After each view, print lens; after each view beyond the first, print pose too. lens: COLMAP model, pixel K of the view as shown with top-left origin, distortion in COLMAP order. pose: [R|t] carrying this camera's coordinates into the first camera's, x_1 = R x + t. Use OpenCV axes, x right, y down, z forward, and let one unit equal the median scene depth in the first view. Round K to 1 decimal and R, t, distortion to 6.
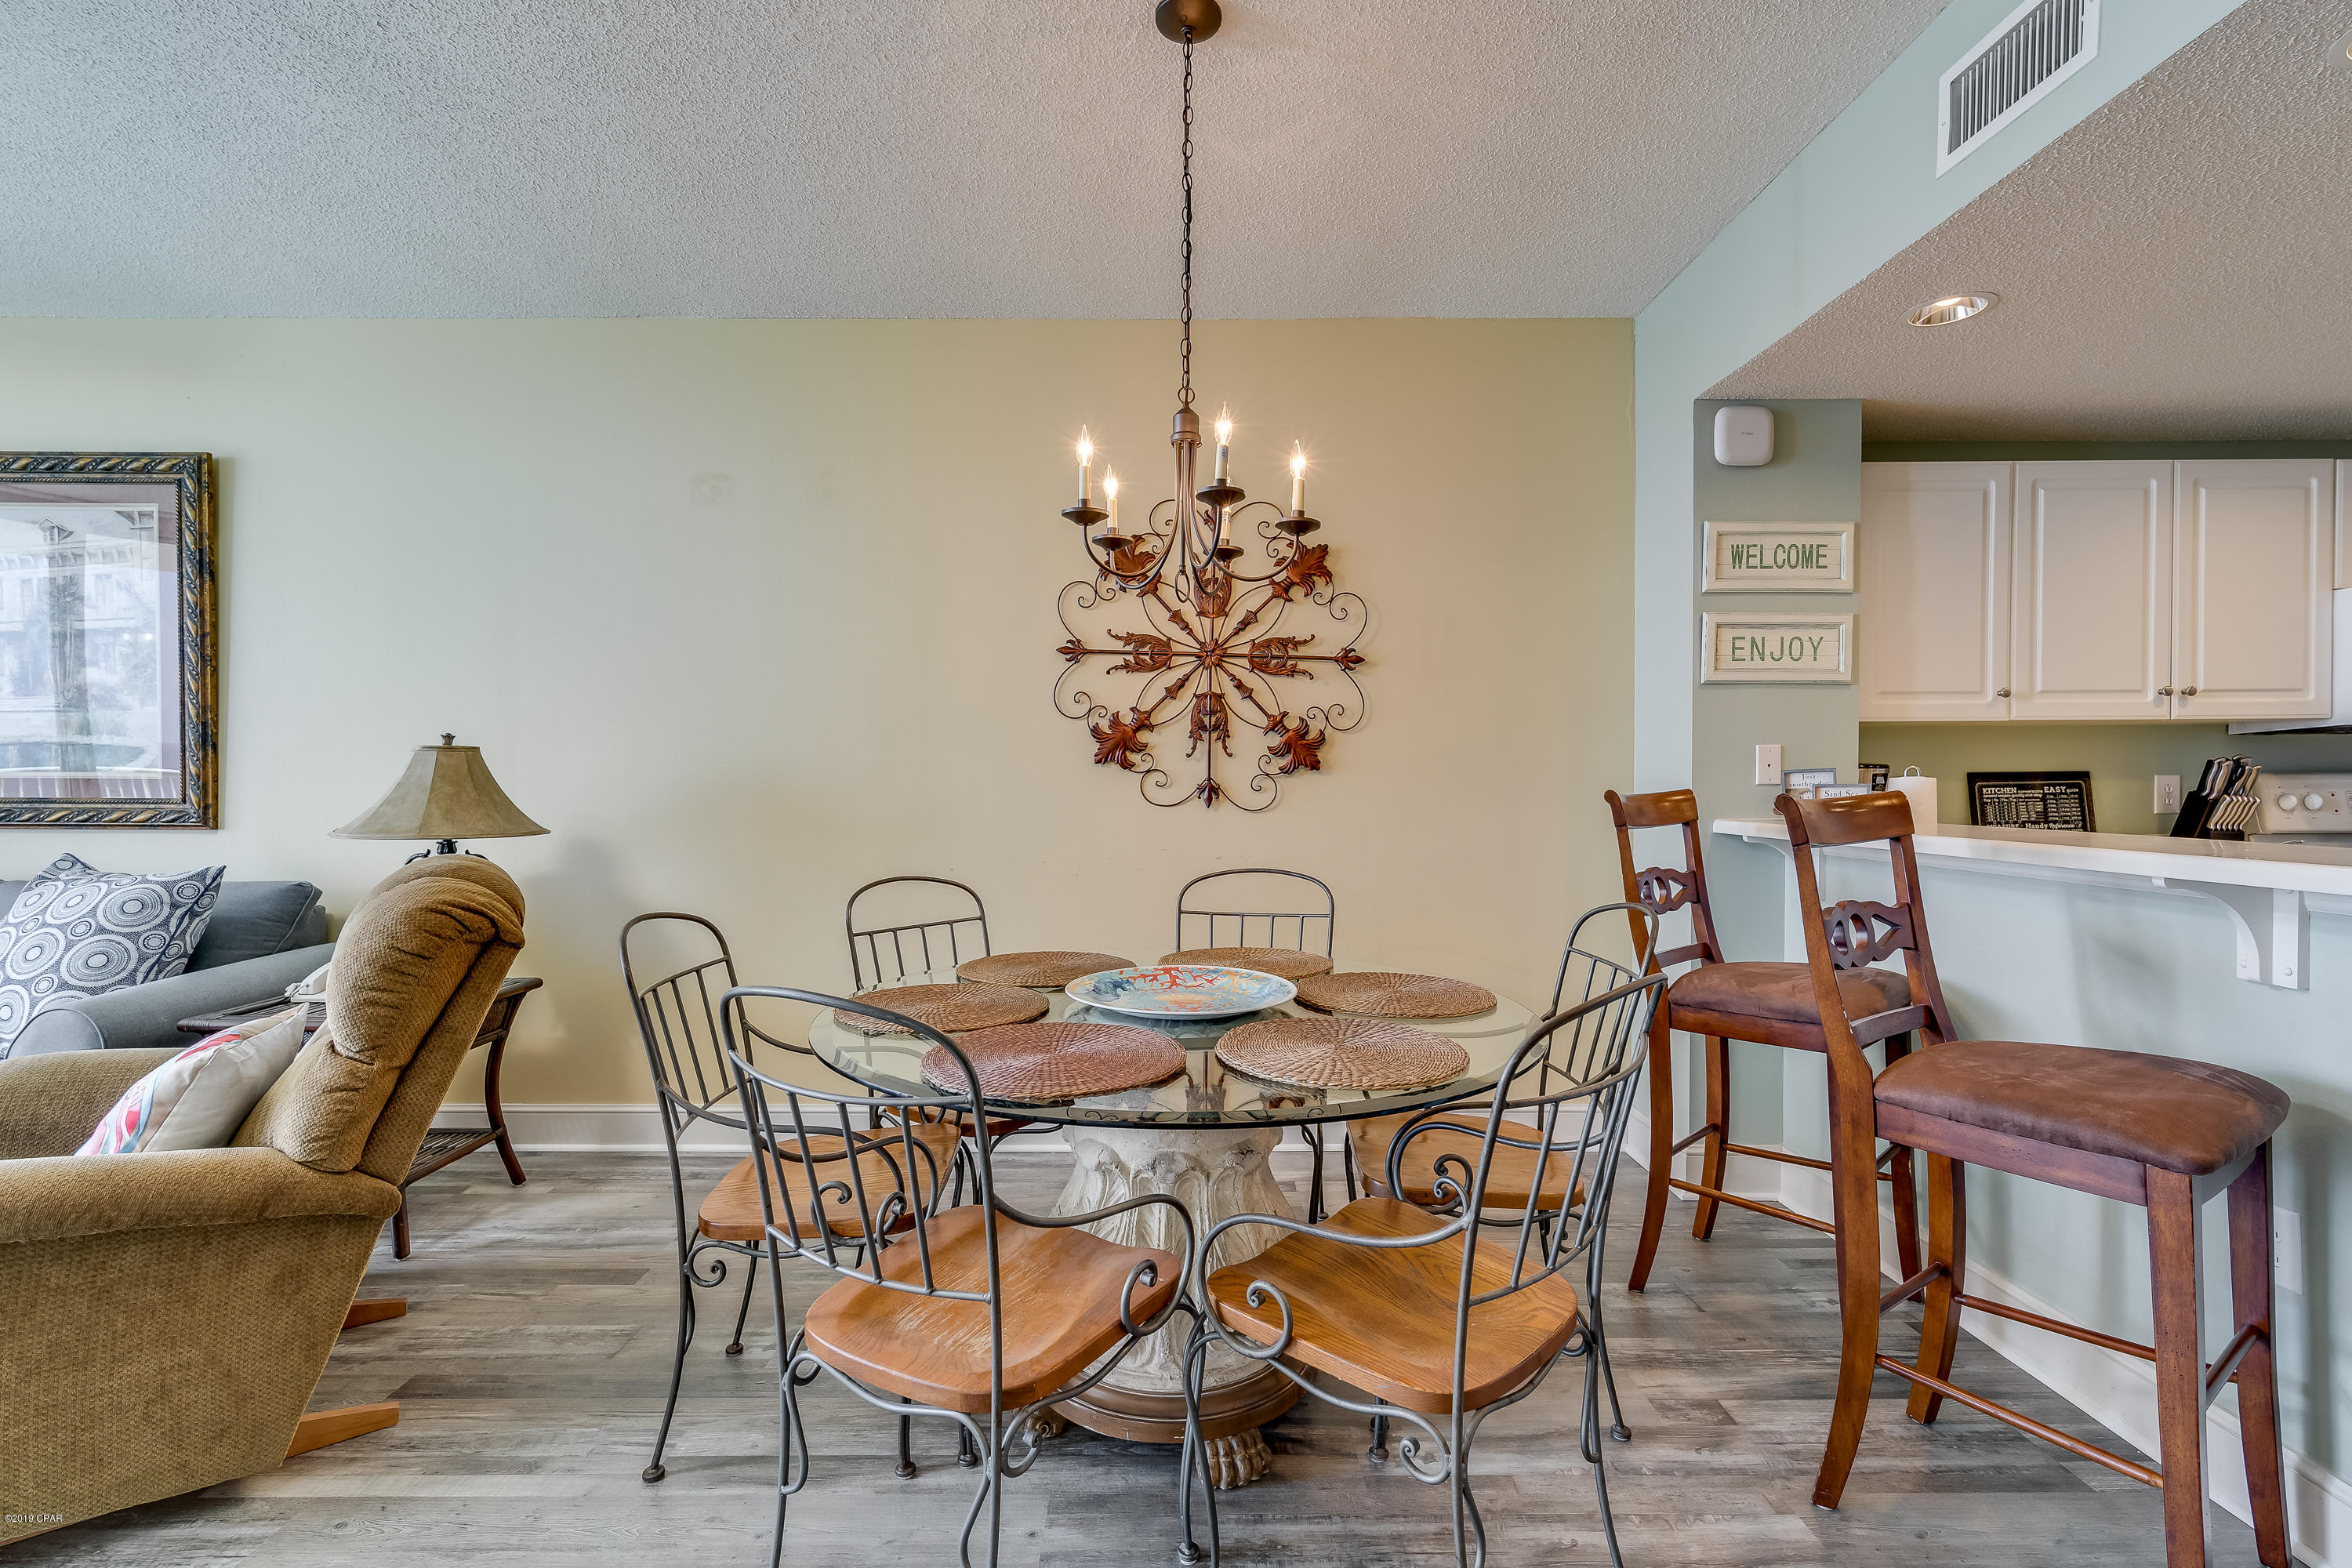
lens RADIAL K [[1027.1, 0, 1173.8], [0, 1027.1, 785.3], [0, 0, 1]] dist [0.000865, 0.000025]
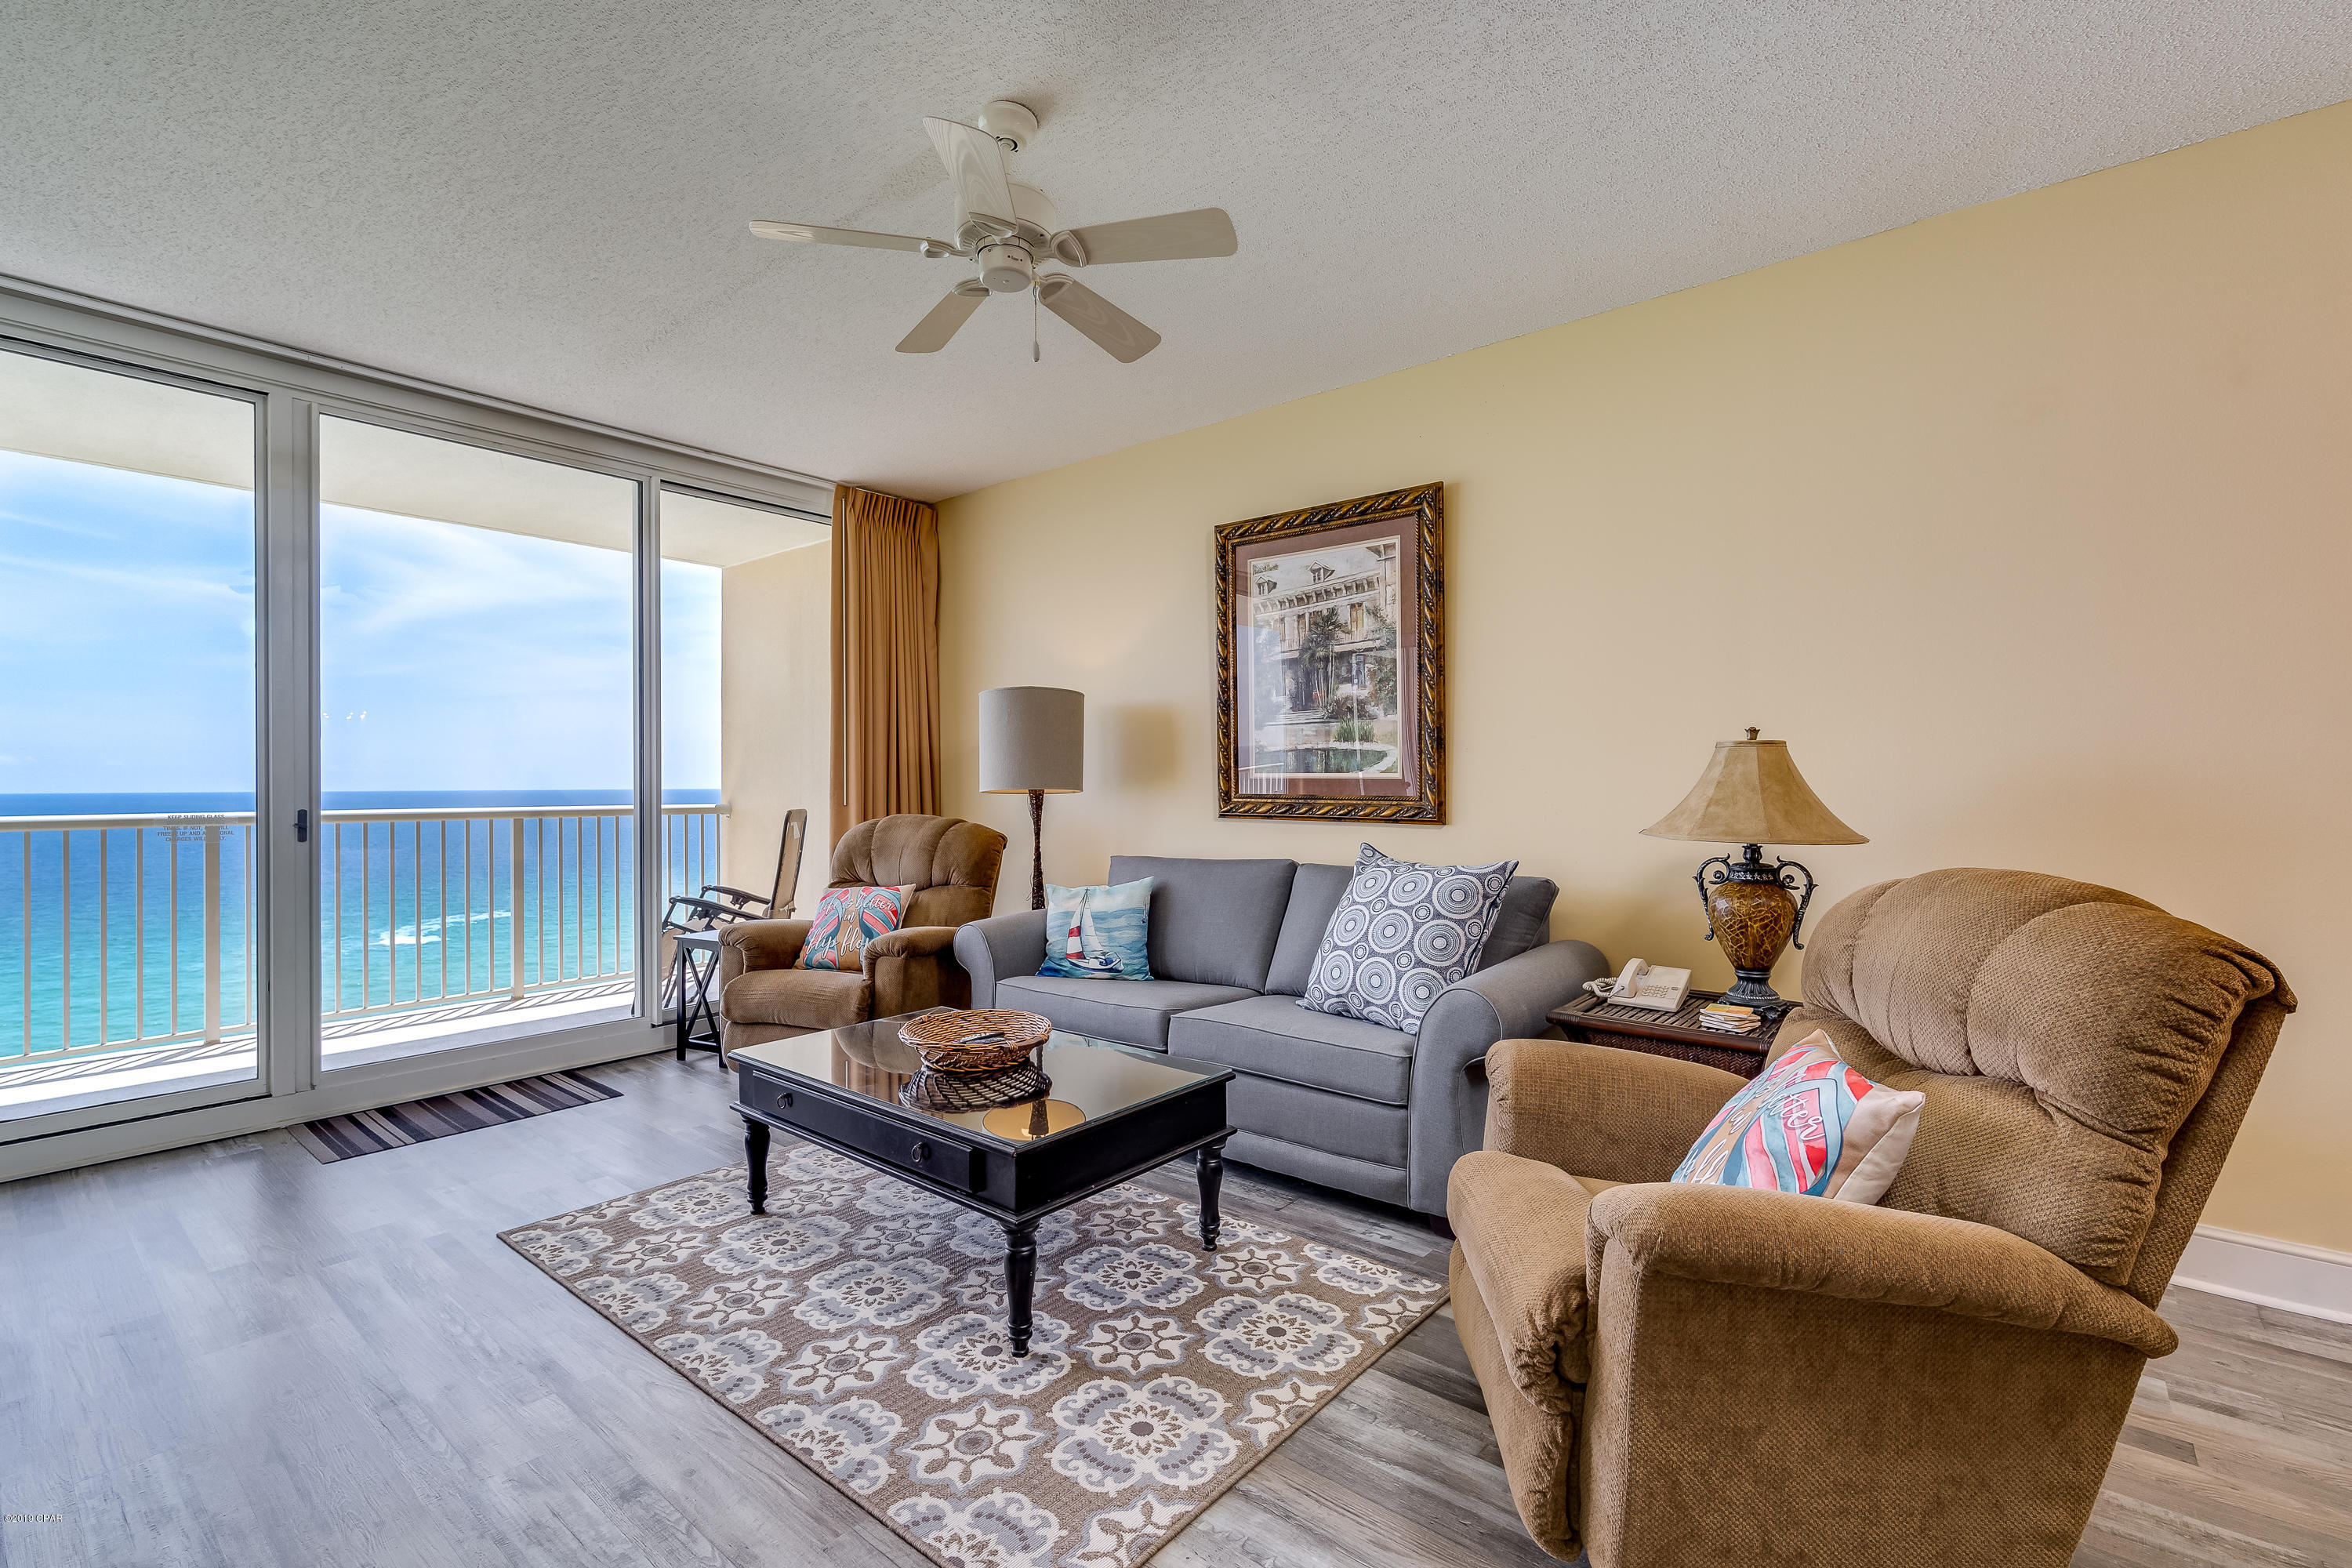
lens RADIAL K [[1027.1, 0, 1178.9], [0, 1027.1, 780.6], [0, 0, 1]] dist [0.000865, 0.000025]
pose [[0.767444, -0.002408, -0.641112, -0.451464], [-0.000879, 0.999988, -0.004809, 0.001537], [0.641116, 0.004255, 0.767432, -0.022030]]
